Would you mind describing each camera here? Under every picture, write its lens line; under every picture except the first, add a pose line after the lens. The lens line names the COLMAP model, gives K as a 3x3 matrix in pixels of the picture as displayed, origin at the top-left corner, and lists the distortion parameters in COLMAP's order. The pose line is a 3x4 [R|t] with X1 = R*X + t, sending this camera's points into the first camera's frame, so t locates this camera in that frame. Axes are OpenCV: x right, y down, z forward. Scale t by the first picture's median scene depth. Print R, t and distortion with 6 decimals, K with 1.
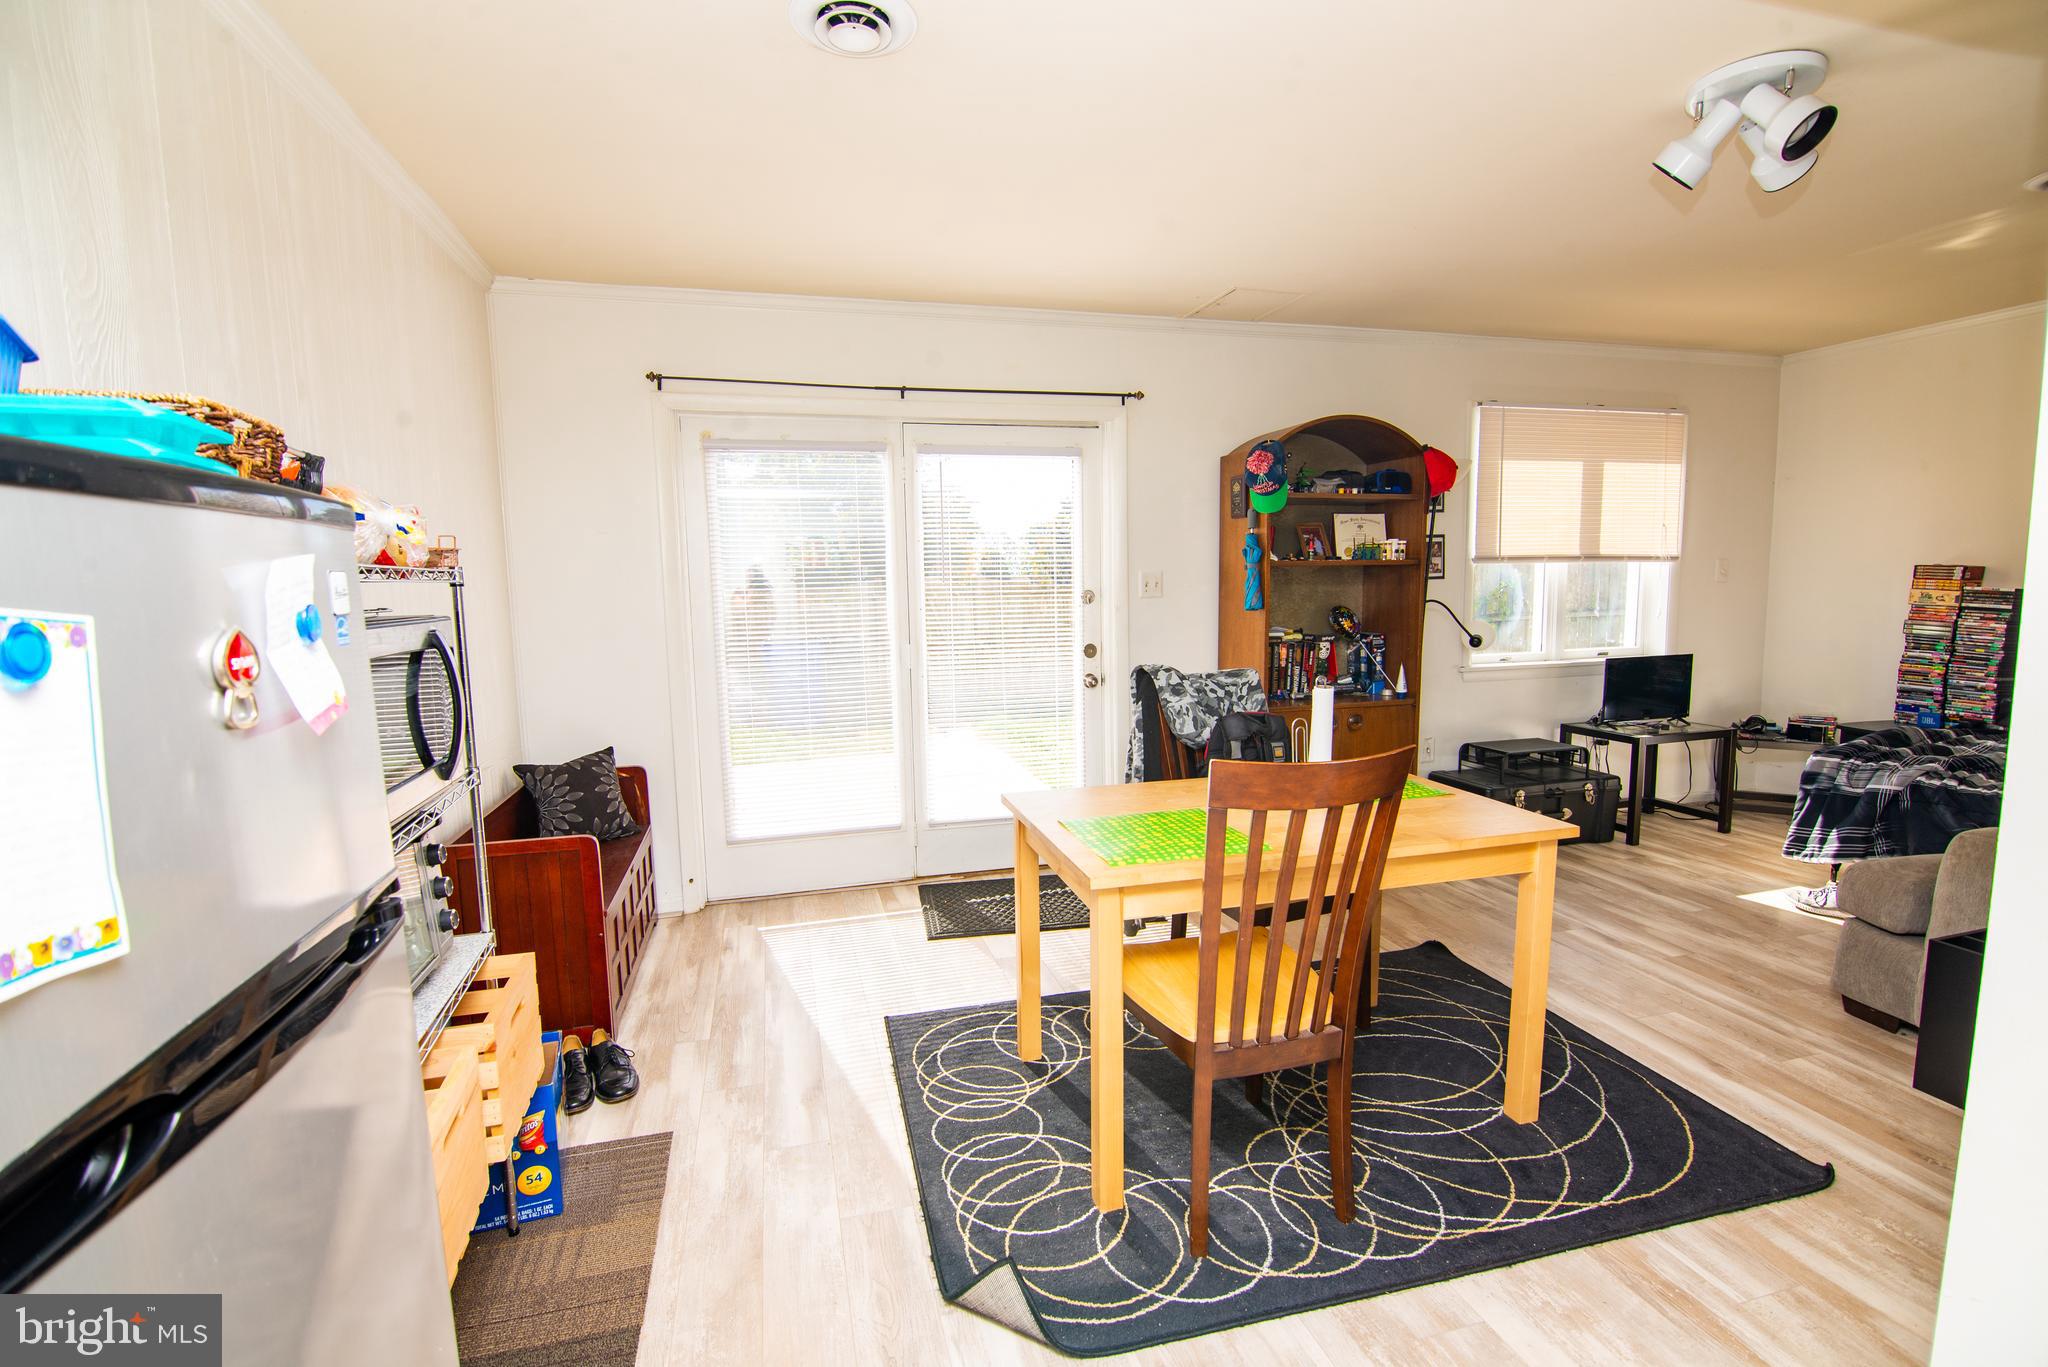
lens RADIAL K [[918.6, 0, 1020.4], [0, 918.6, 683.0], [0, 0, 1]] dist [-0.013729, -0.000670]
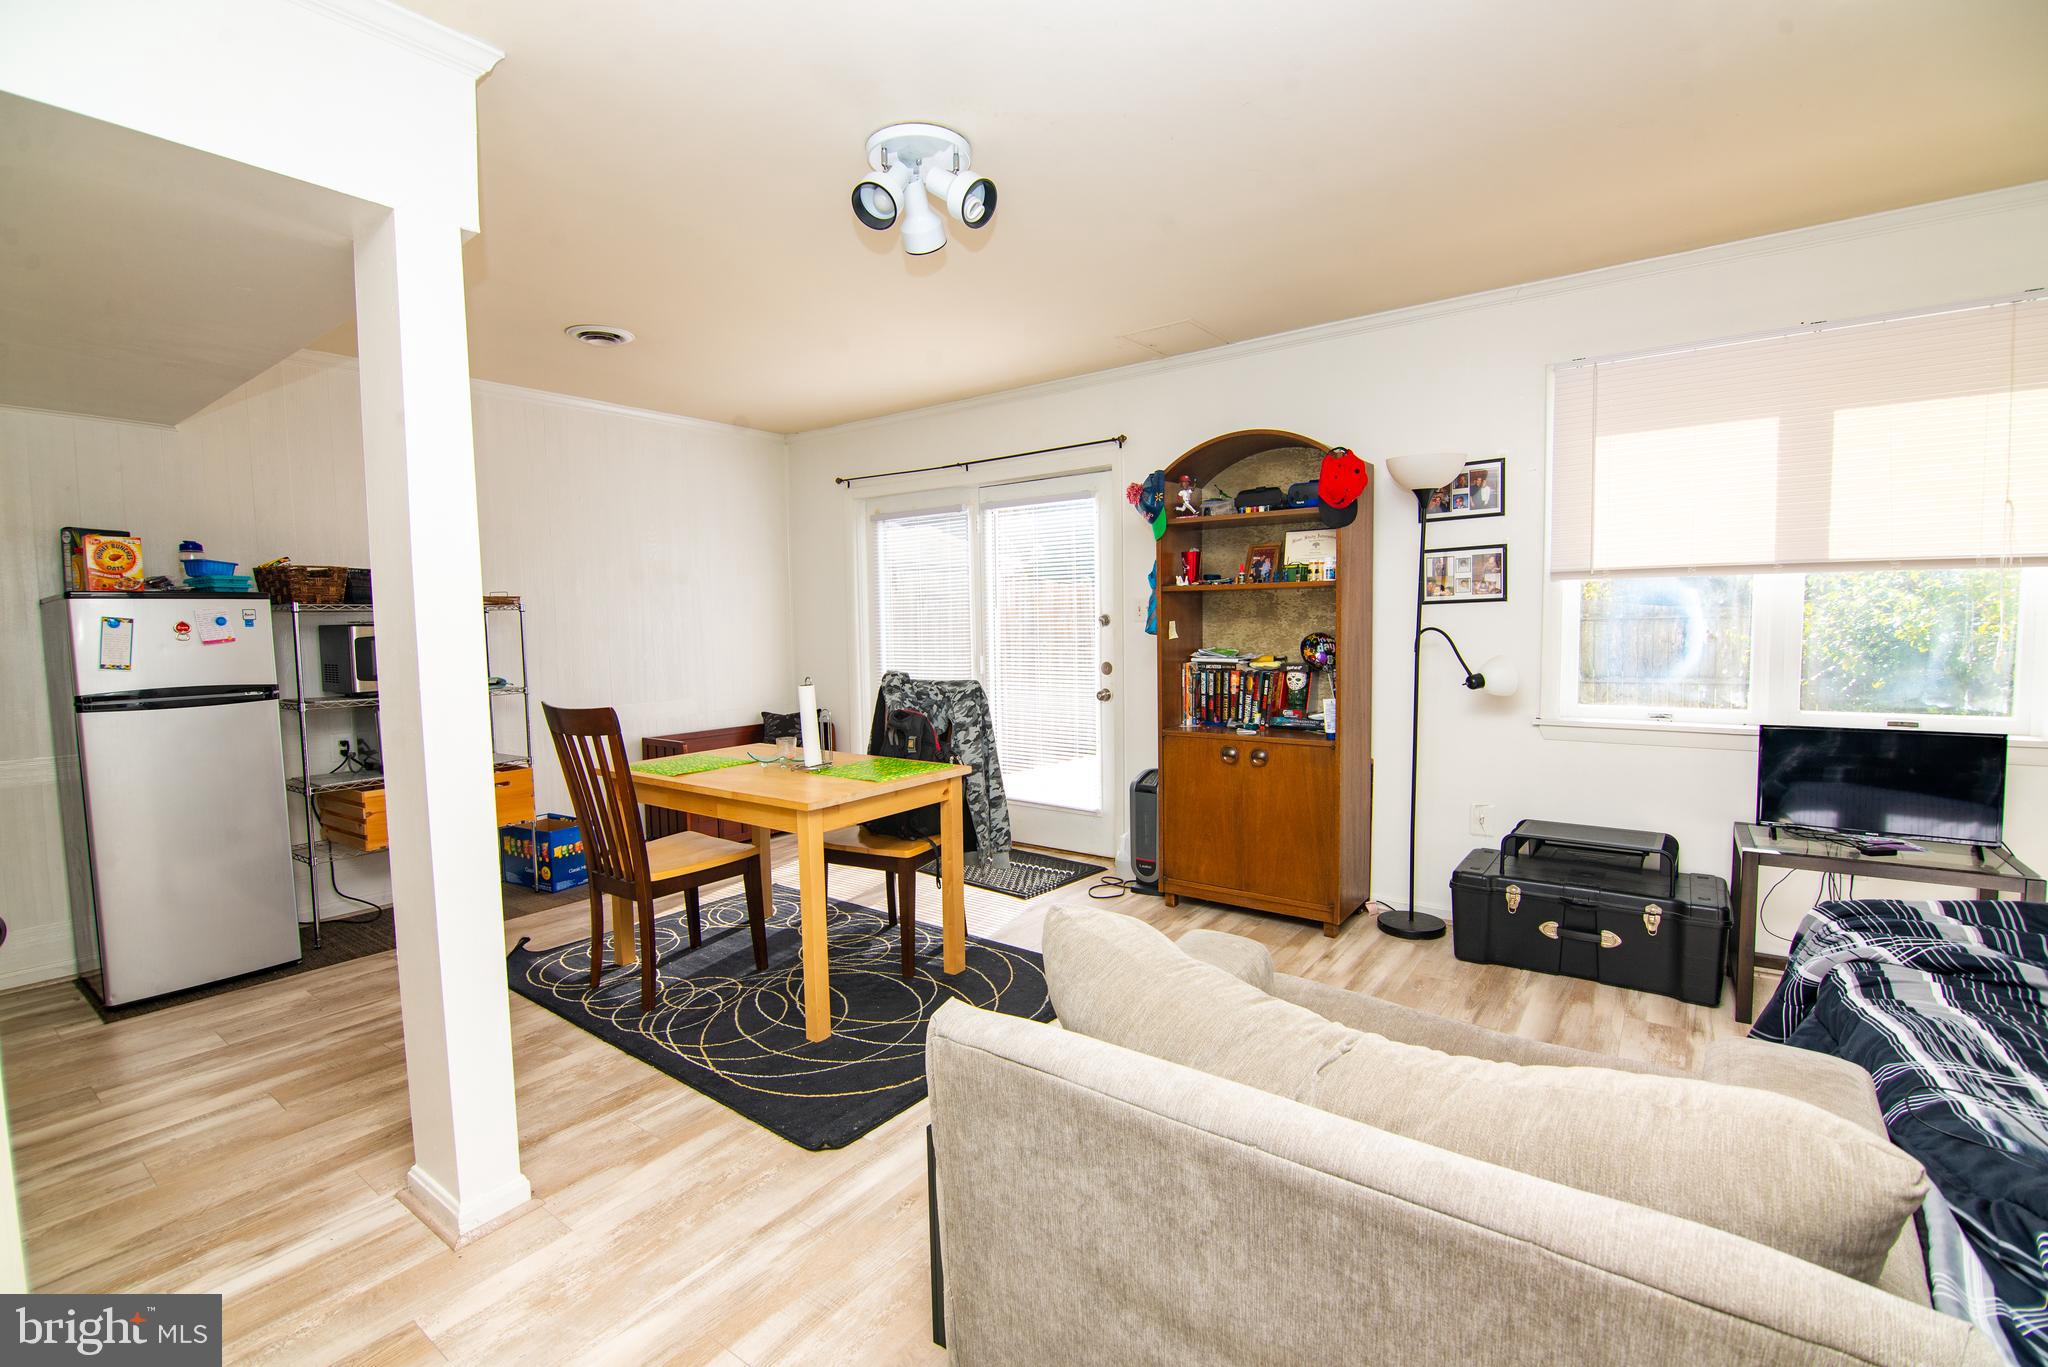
lens RADIAL K [[918.6, 0, 1020.3], [0, 918.6, 683.7], [0, 0, 1]] dist [-0.013729, -0.000670]
pose [[0.619090, 0.061802, -0.782885, 0.955720], [-0.083090, 0.996458, 0.012956, -0.023898], [0.780912, 0.057029, 0.622032, 0.237760]]
